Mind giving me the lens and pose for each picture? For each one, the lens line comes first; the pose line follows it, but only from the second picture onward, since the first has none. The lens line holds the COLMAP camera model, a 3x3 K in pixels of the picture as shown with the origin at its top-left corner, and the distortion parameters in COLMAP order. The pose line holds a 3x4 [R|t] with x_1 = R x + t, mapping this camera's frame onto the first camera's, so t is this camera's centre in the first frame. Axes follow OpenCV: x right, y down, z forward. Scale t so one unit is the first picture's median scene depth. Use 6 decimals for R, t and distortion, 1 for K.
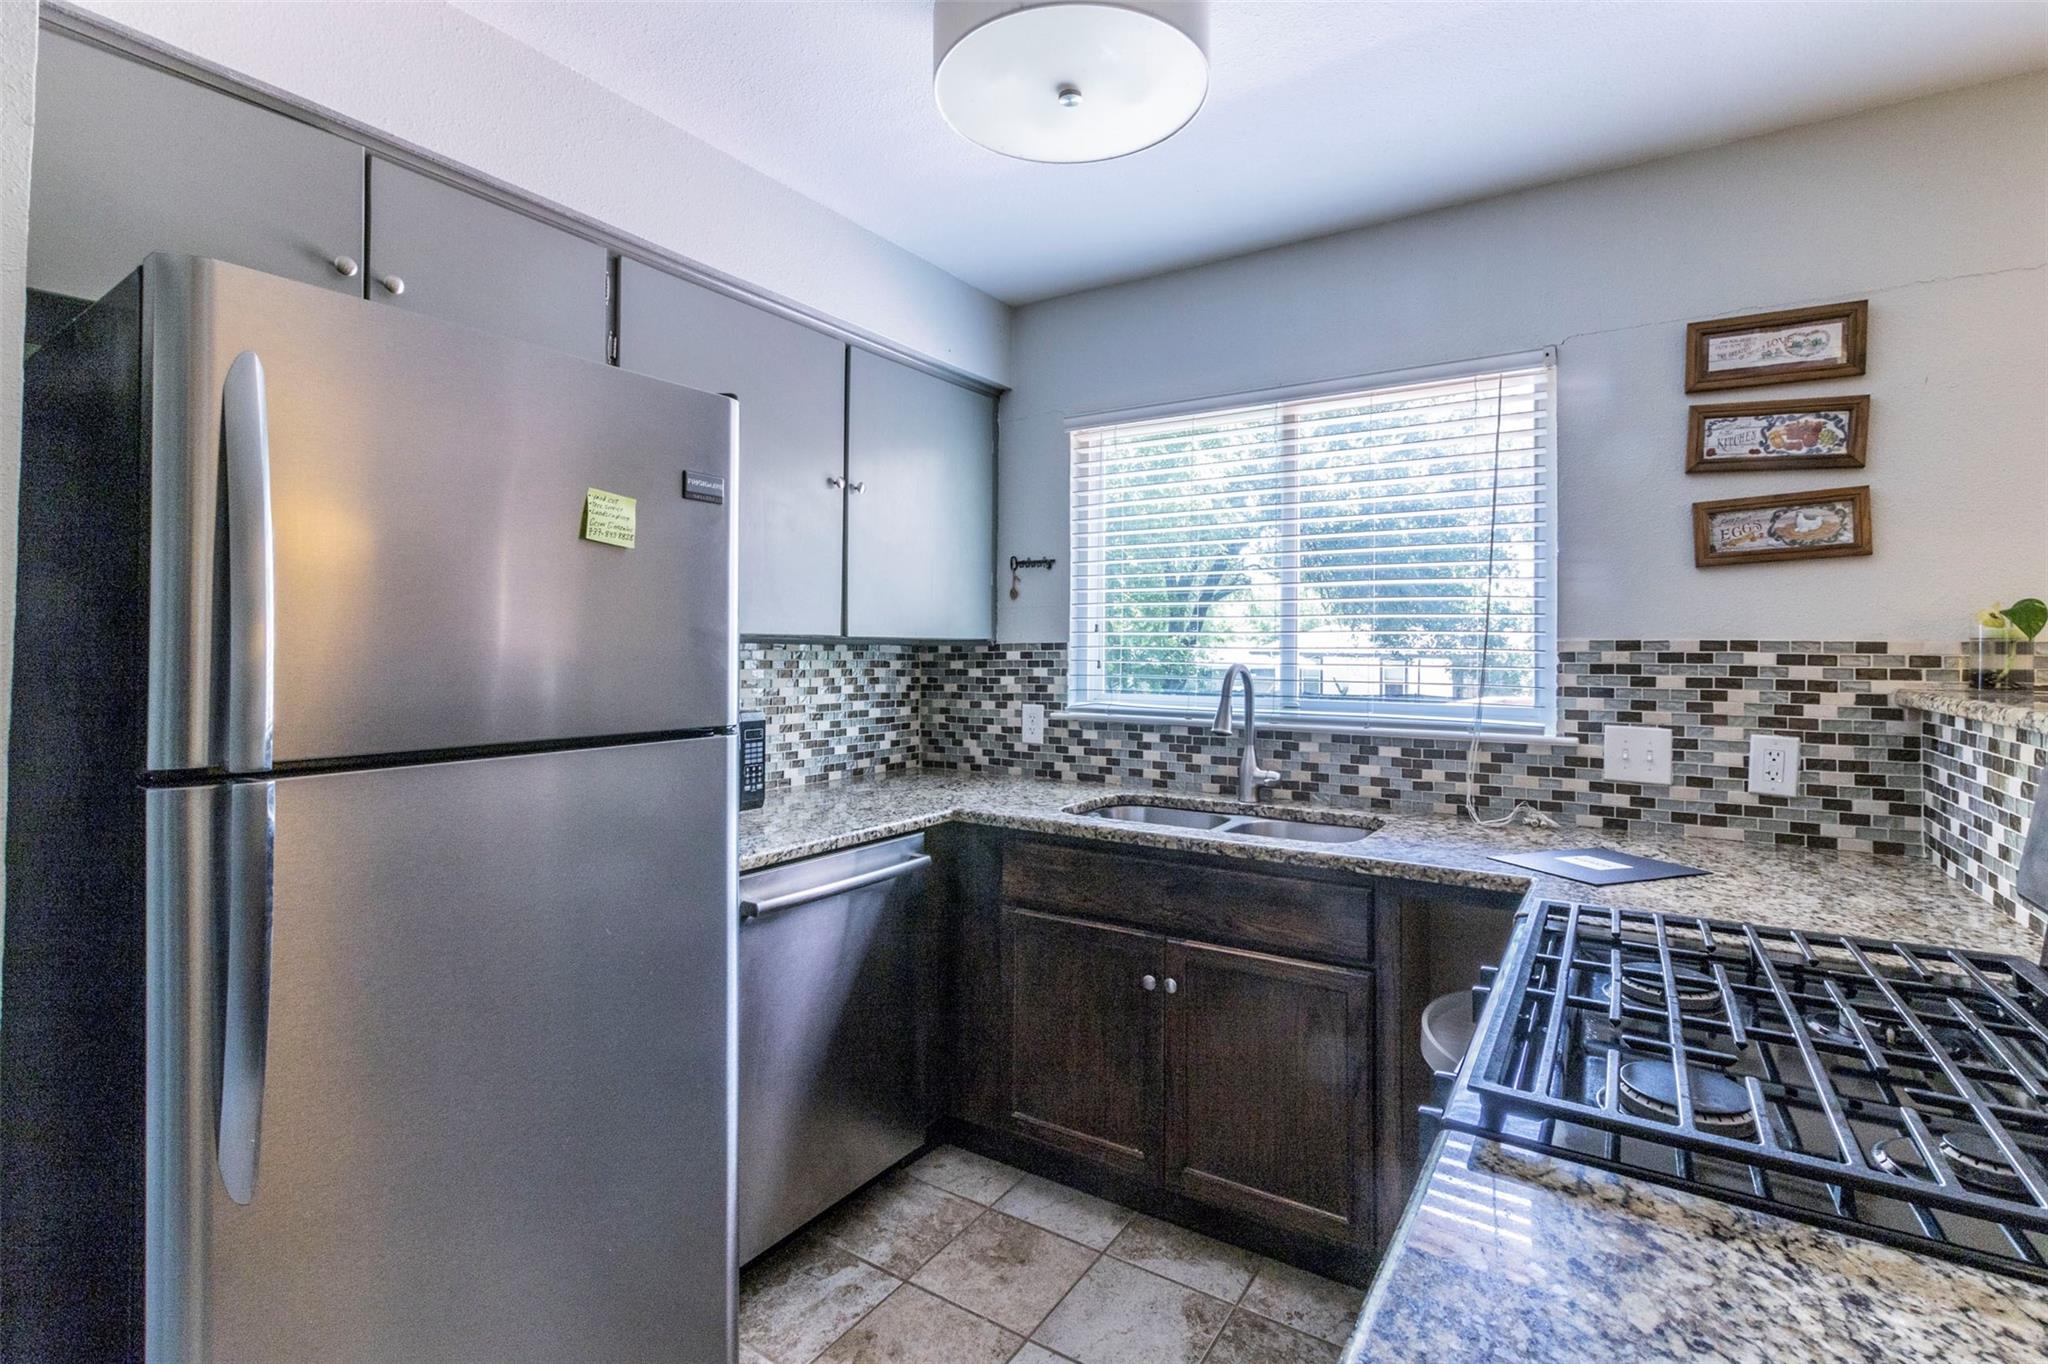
lens RADIAL K [[948.0, 0, 1045.0], [0, 948.0, 637.2], [0, 0, 1]] dist [0.001135, -0.000529]
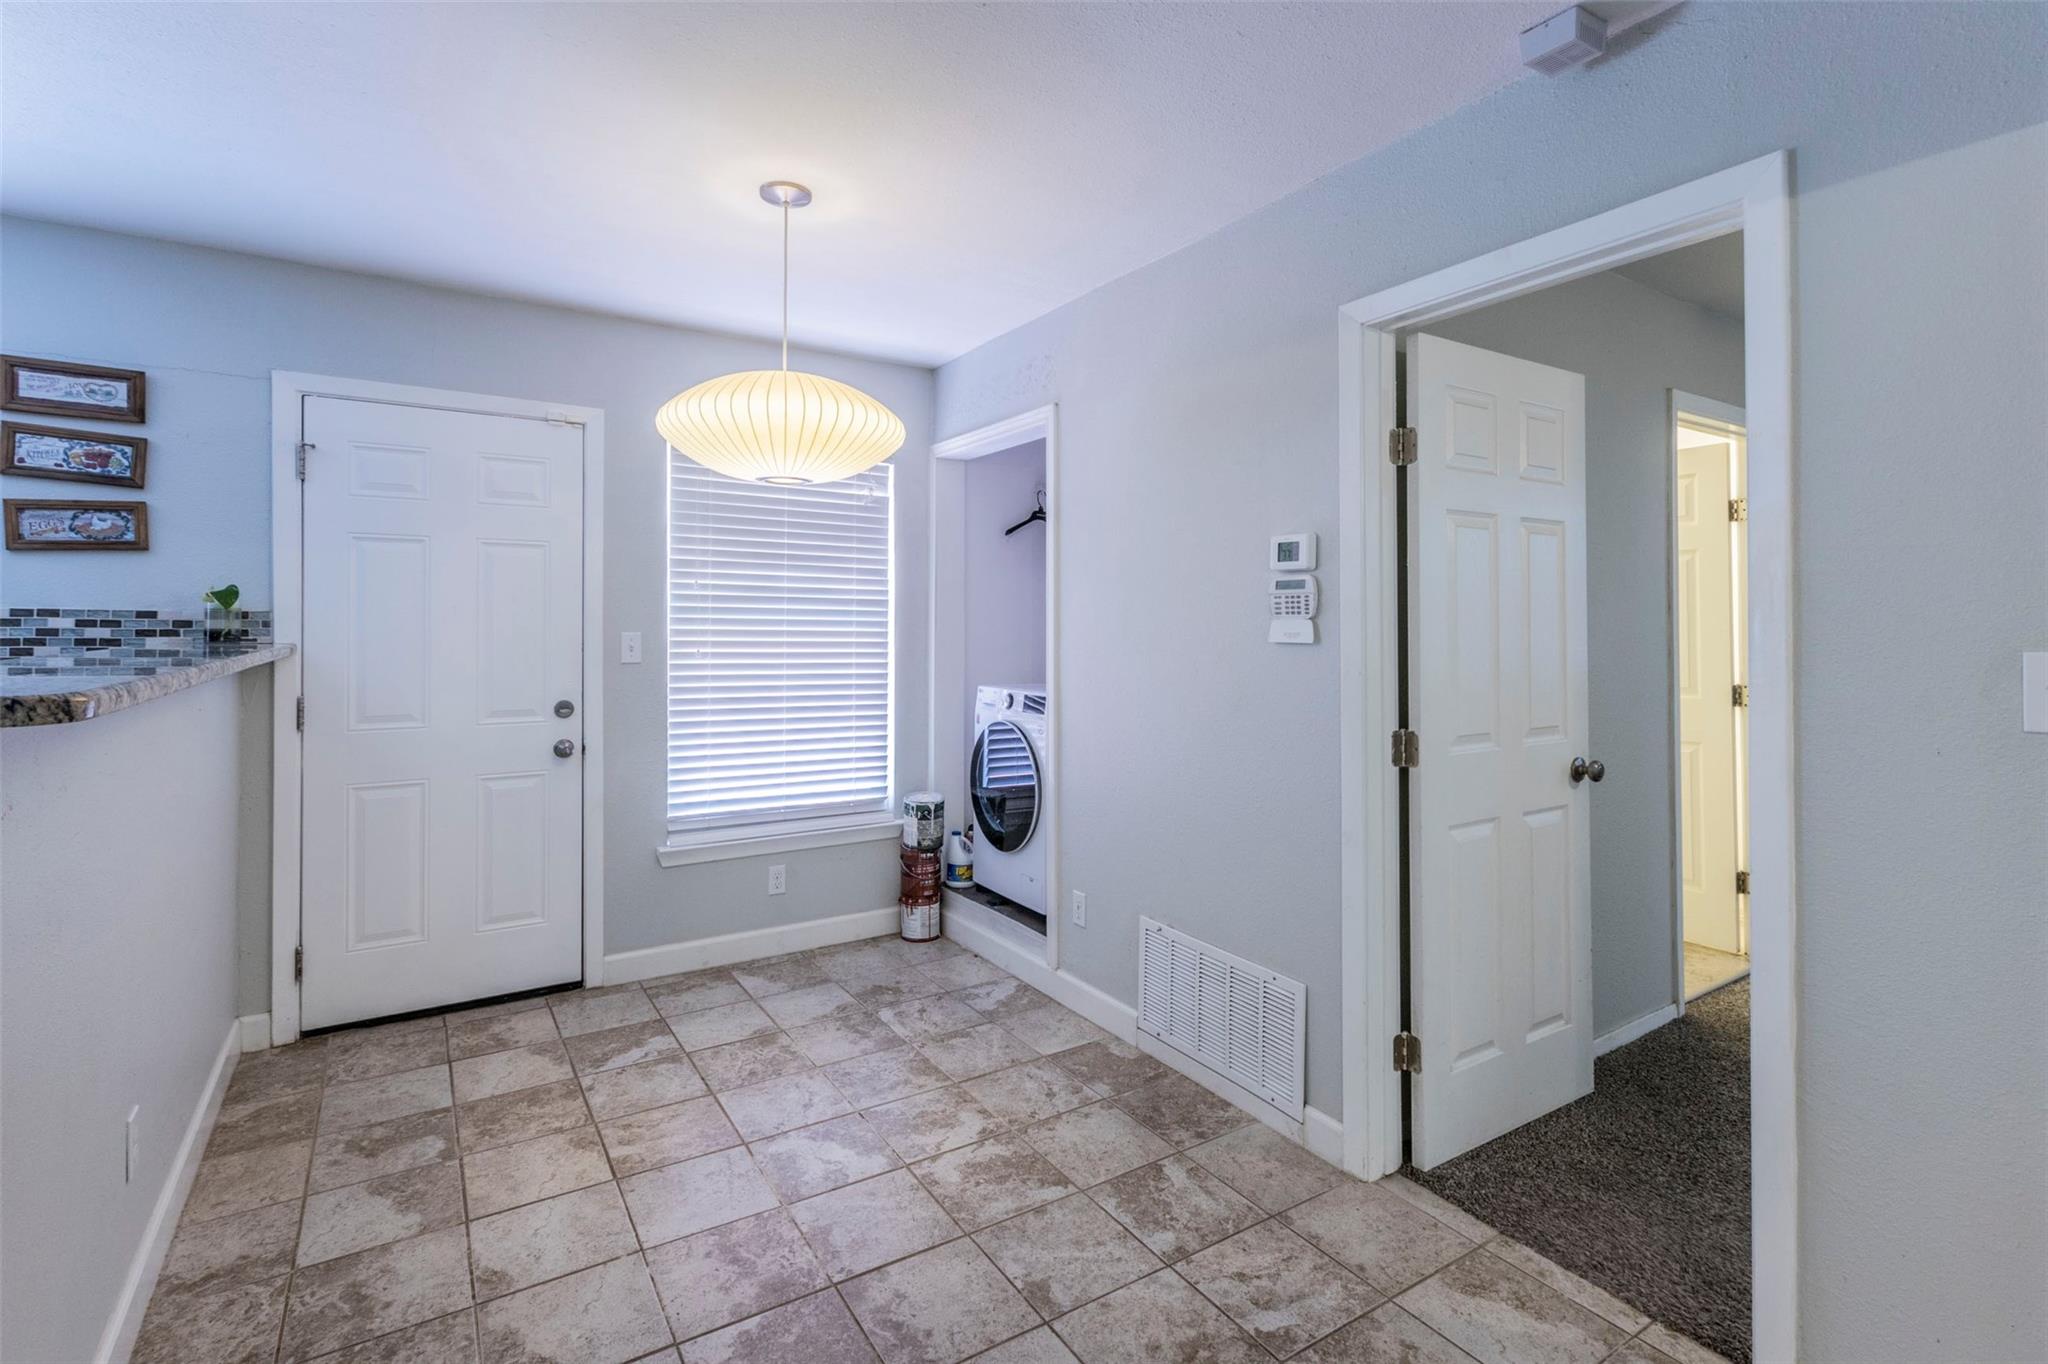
lens RADIAL K [[948.0, 0, 1003.1], [0, 948.0, 622.6], [0, 0, 1]] dist [0.001135, -0.000529]
pose [[0.426426, -0.002621, 0.904519, 0.115672], [-0.013199, 0.999871, 0.009120, -0.006931], [-0.904426, -0.015828, 0.426337, -0.729945]]
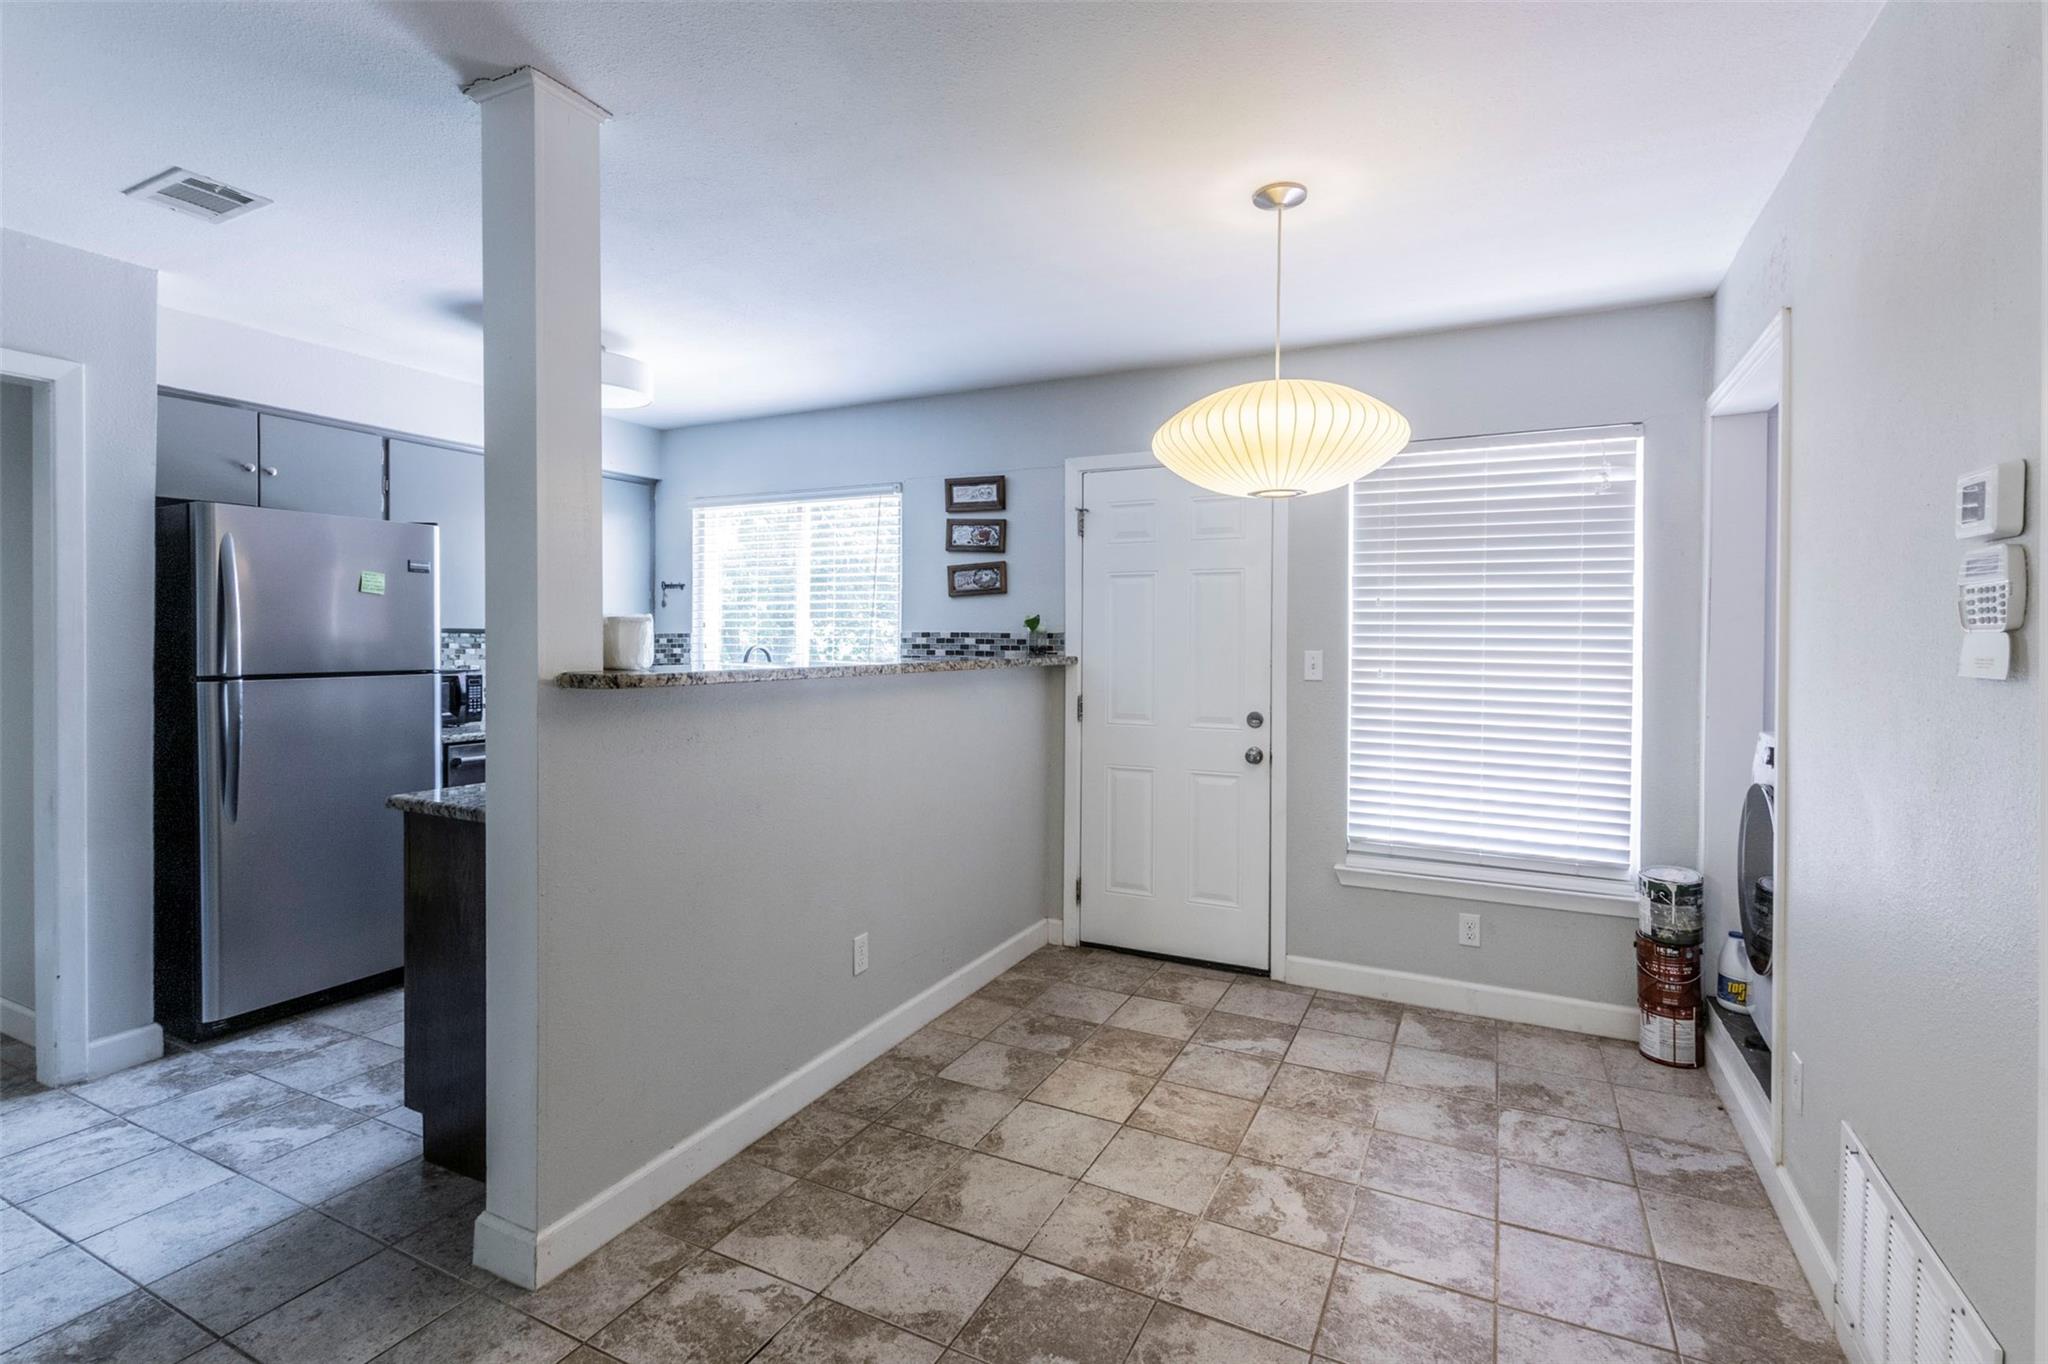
lens RADIAL K [[948.0, 0, 1039.8], [0, 948.0, 652.2], [0, 0, 1]] dist [0.001135, -0.000529]
pose [[0.994170, -0.001753, 0.107814, 0.663781], [-0.001084, 0.999655, 0.026251, -0.008053], [-0.107822, -0.026215, 0.993824, -1.087678]]
